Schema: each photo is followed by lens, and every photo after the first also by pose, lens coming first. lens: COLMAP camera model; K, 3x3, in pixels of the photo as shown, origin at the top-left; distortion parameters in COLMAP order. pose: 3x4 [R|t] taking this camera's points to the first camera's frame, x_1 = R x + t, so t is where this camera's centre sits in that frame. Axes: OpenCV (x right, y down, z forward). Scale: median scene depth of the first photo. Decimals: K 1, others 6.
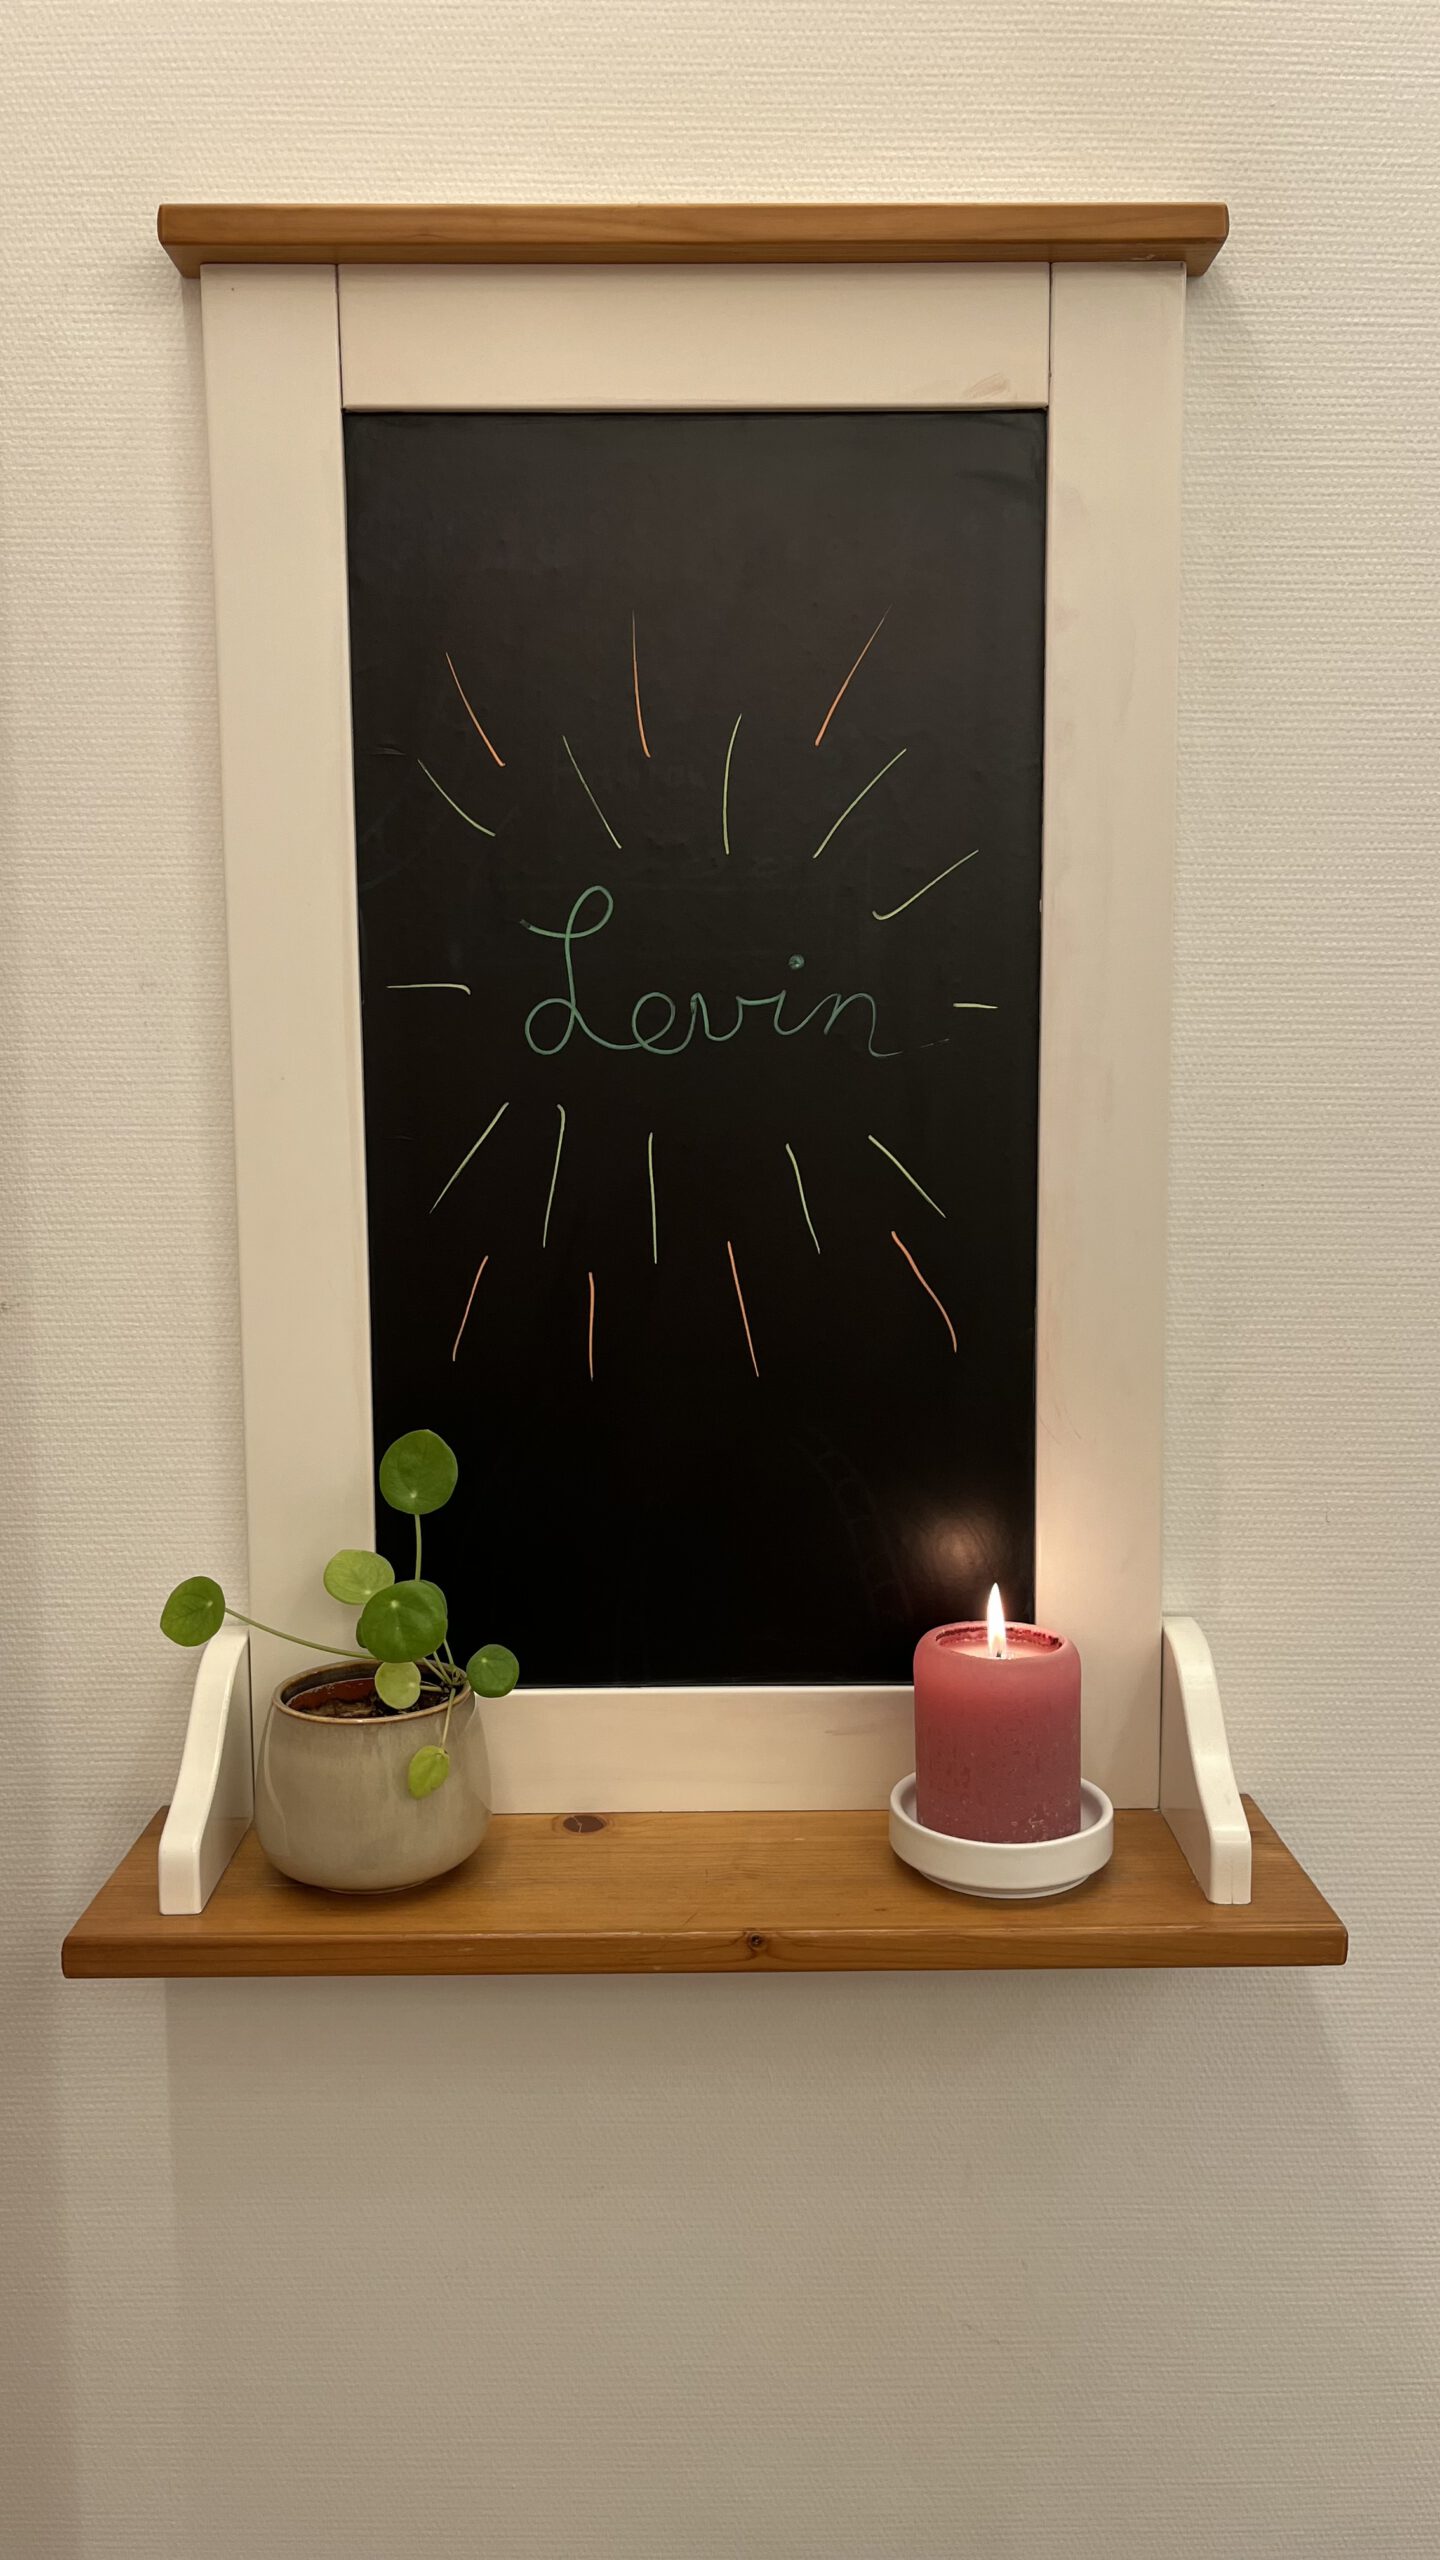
lens RADIAL K [[1956.7, 0, 731.5], [0, 1956.7, 1283.6], [0, 0, 1]] dist [0.023128, -0.032960]
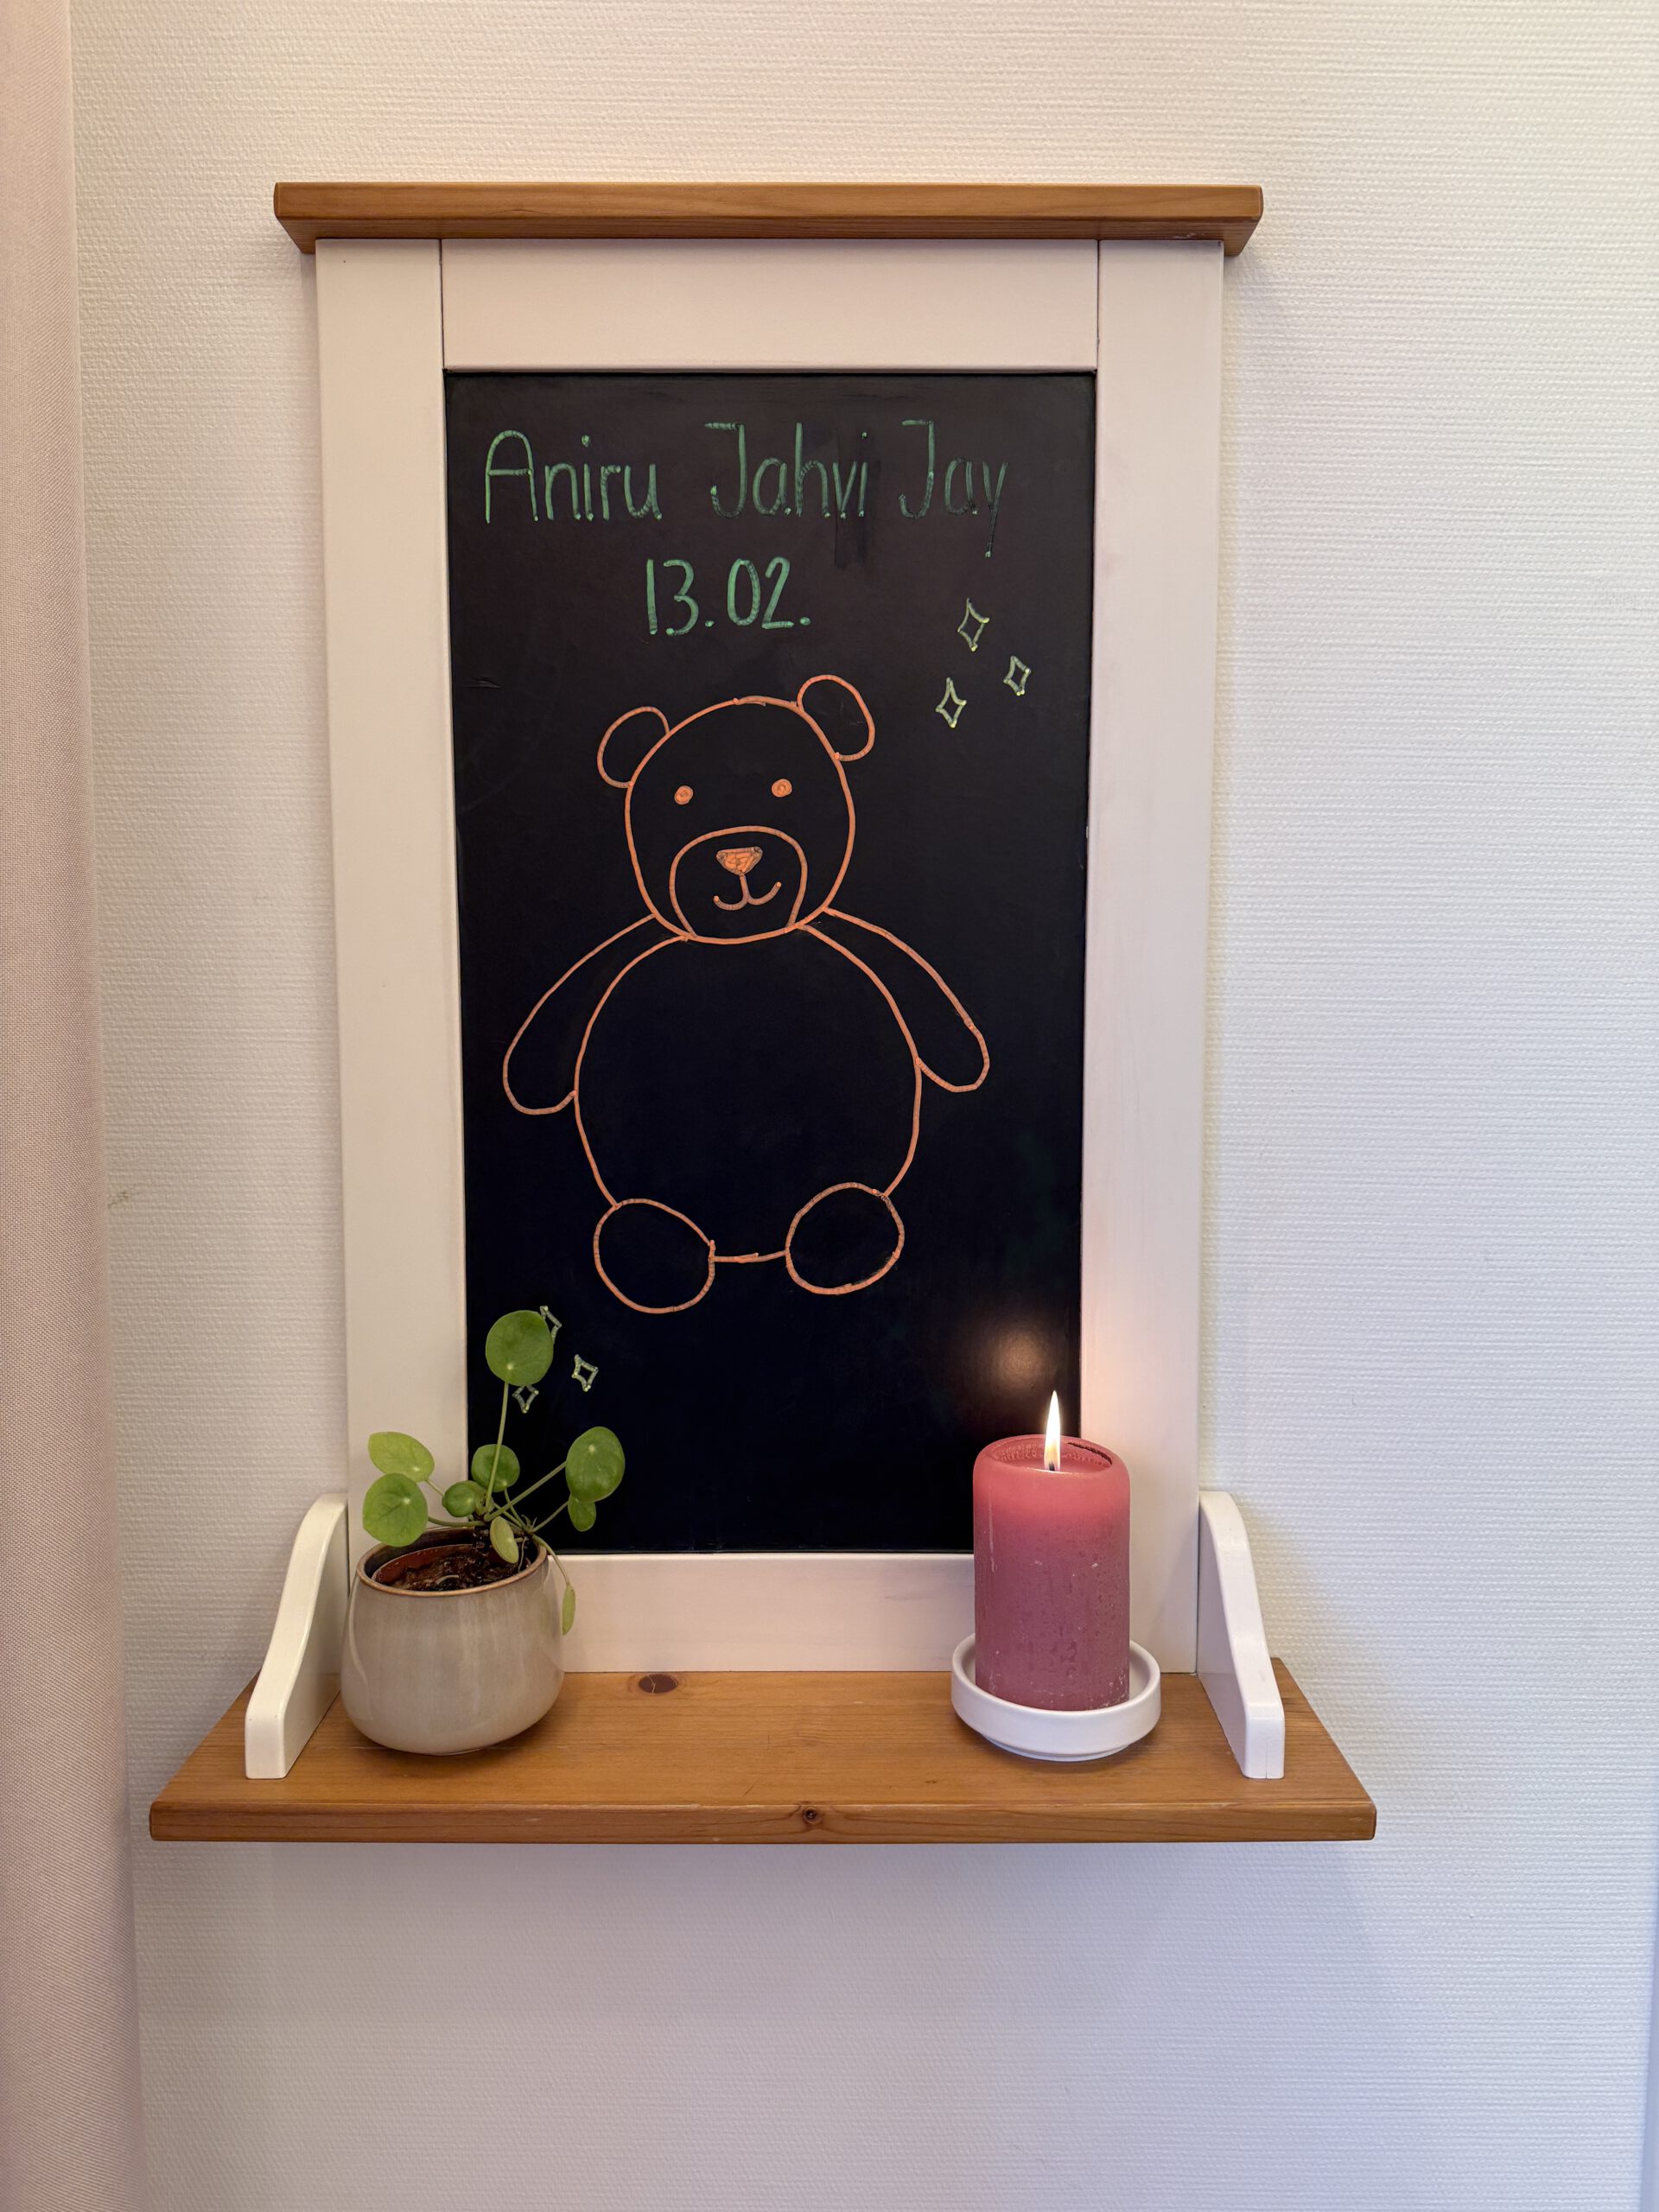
lens RADIAL K [[1591.0, 0, 834.8], [0, 1591.0, 1107.4], [0, 0, 1]] dist [-0.018057, 0.007254]
pose [[0.999952, 0.007650, -0.006056, 0.025649], [-0.007795, 0.999679, -0.024125, -0.019374], [0.005870, 0.024171, 0.999691, 0.136740]]
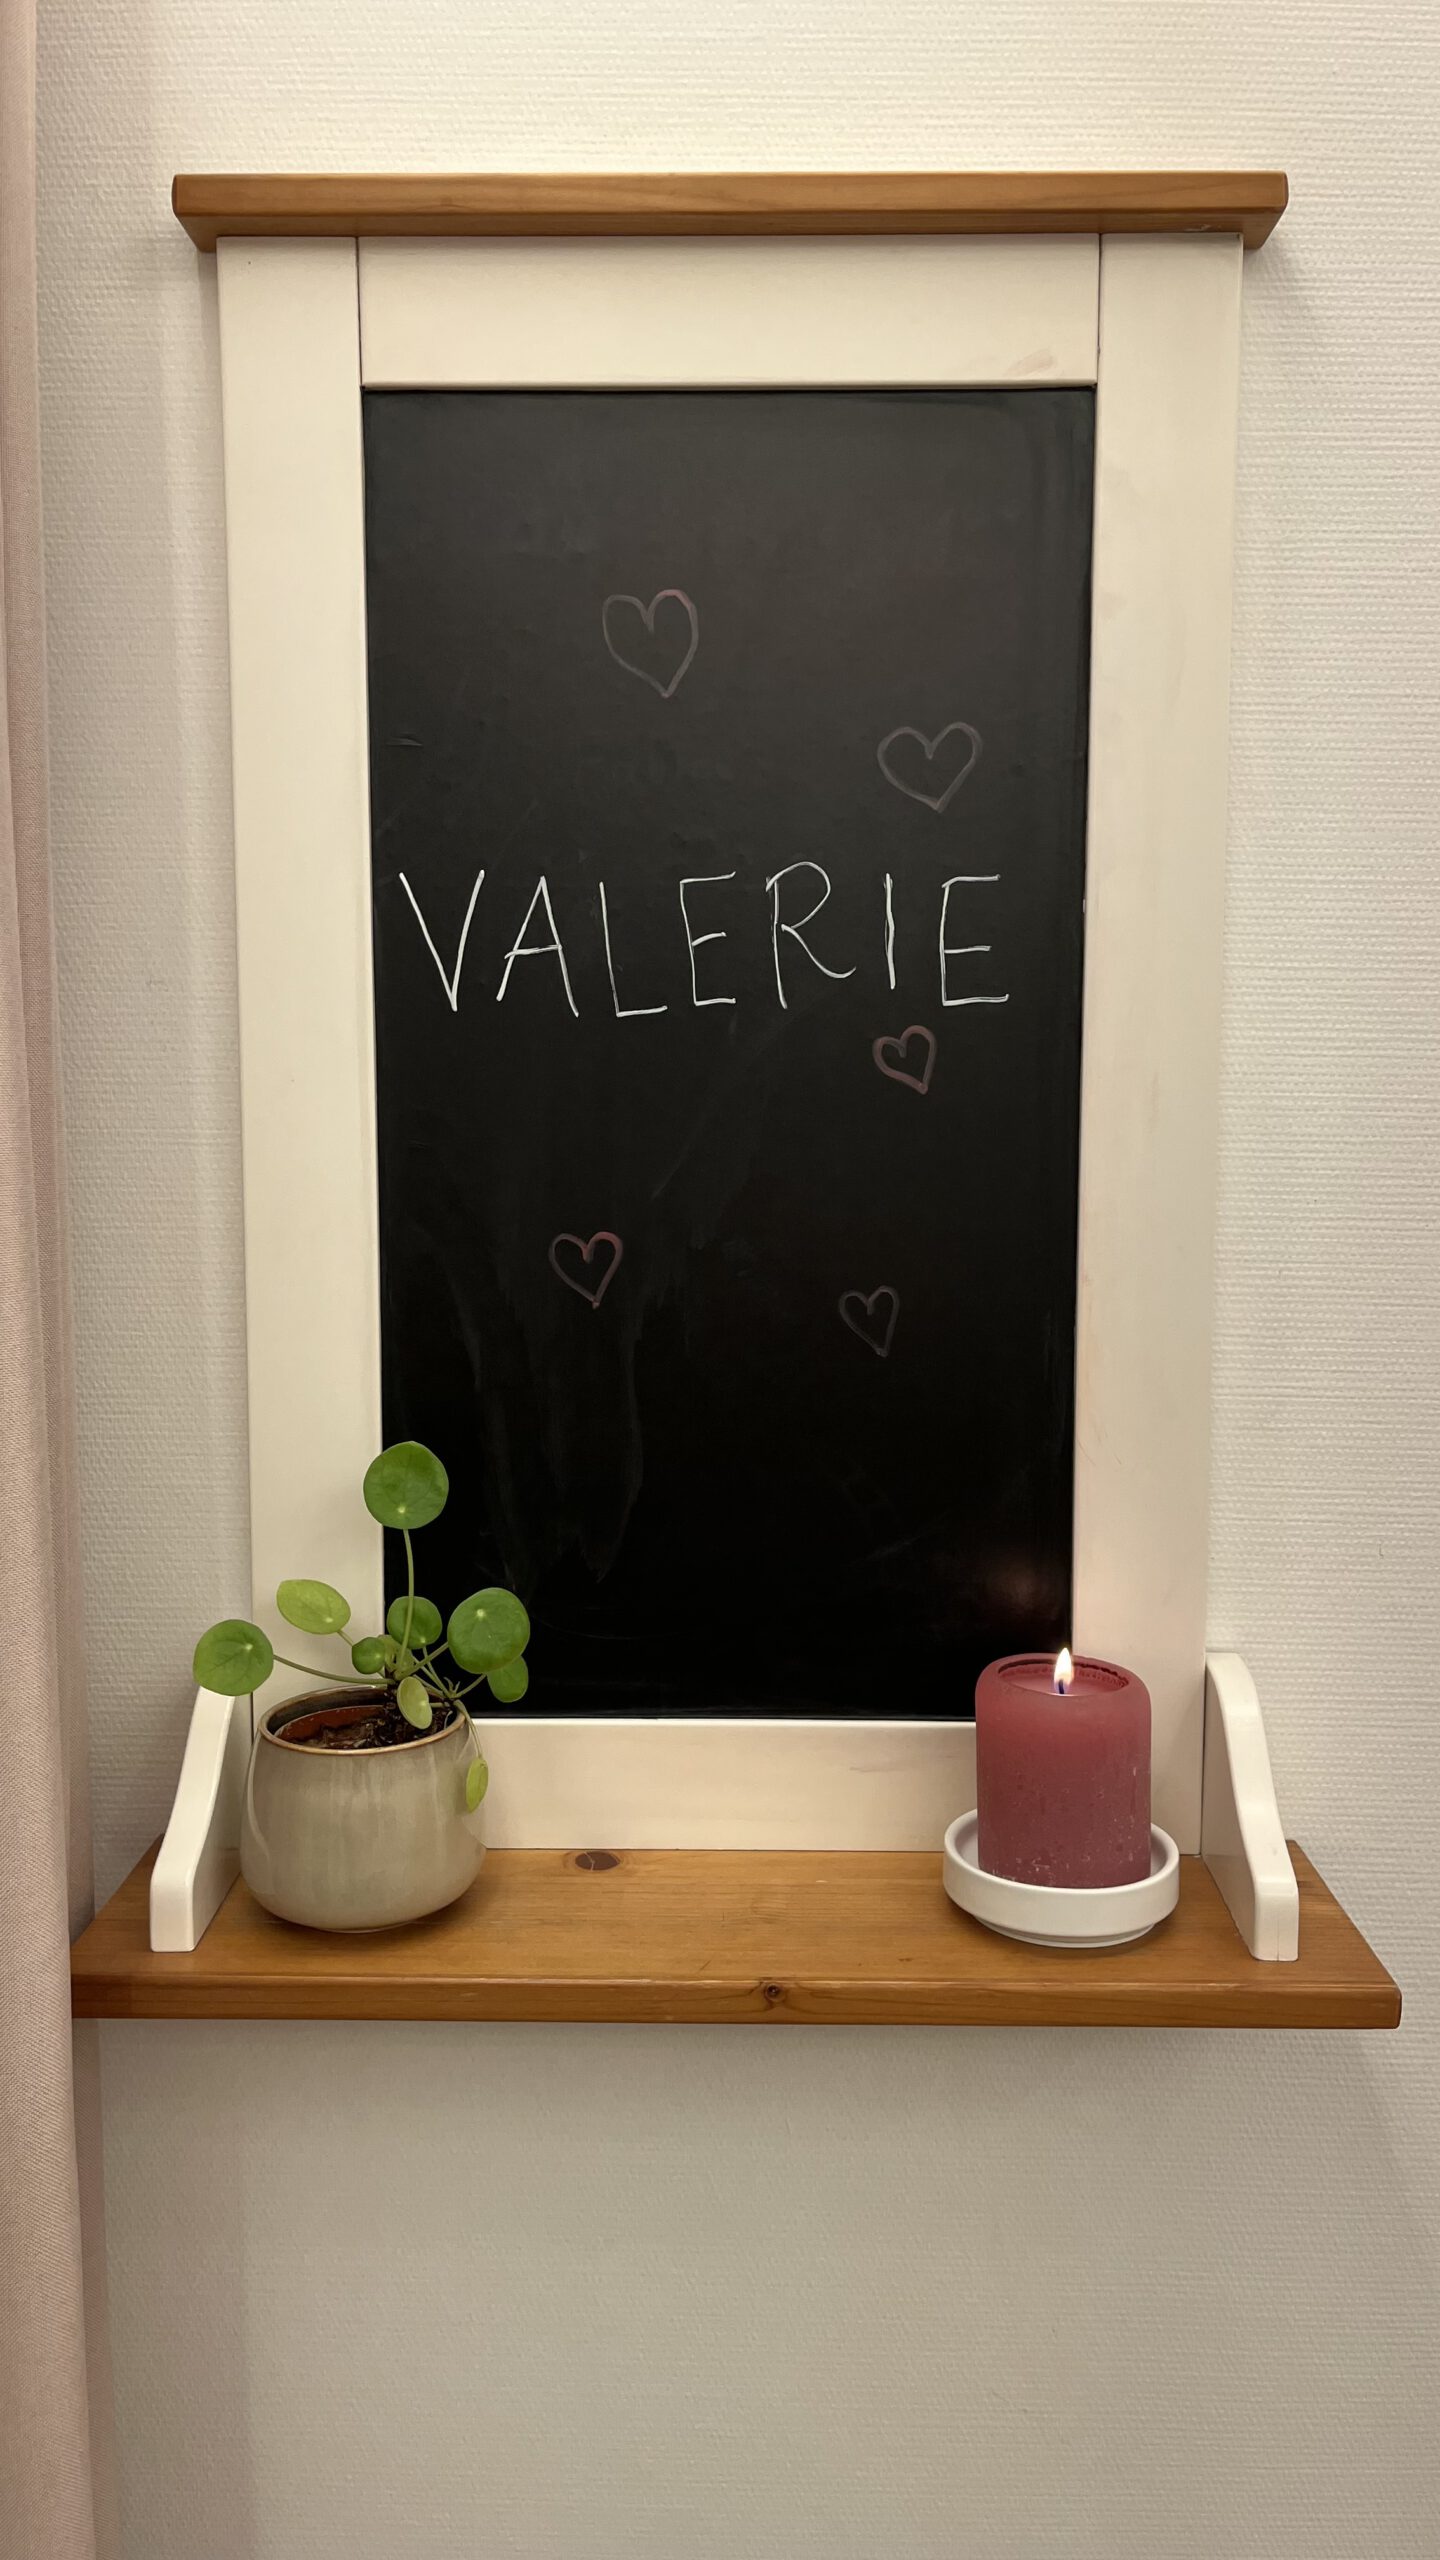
lens RADIAL K [[1956.7, 0, 728.5], [0, 1956.7, 1278.6], [0, 0, 1]] dist [0.023128, -0.032960]
pose [[0.999701, 0.010398, -0.022129, 0.007774], [-0.010609, 0.999899, -0.009433, -0.000328], [0.022029, 0.009665, 0.999711, 0.044192]]
